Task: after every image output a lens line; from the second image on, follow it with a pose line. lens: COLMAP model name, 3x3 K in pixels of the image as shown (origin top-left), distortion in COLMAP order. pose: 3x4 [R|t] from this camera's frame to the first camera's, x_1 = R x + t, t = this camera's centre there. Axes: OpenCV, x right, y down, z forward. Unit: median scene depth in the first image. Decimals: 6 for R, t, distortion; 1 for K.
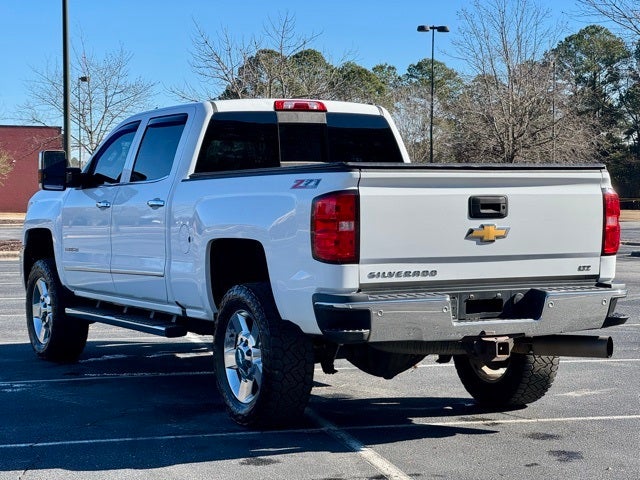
lens RADIAL K [[1424.9, 0, 320.0], [0, 1424.9, 240.0], [0, 0, 1]] dist [-0.153974, 2.716648]
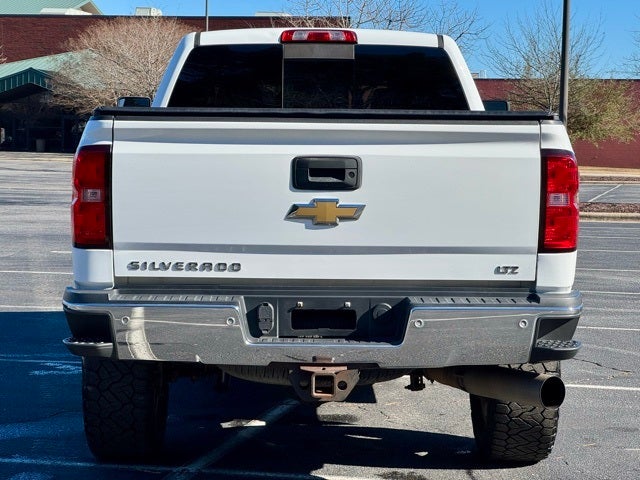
lens RADIAL K [[1424.9, 0, 320.0], [0, 1424.9, 240.0], [0, 0, 1]] dist [-0.153974, 2.716648]
pose [[0.890264, 0.042263, -0.453480, 0.420862], [-0.028741, 0.998914, 0.036671, -0.016110], [0.454537, -0.019613, 0.890512, 0.395060]]
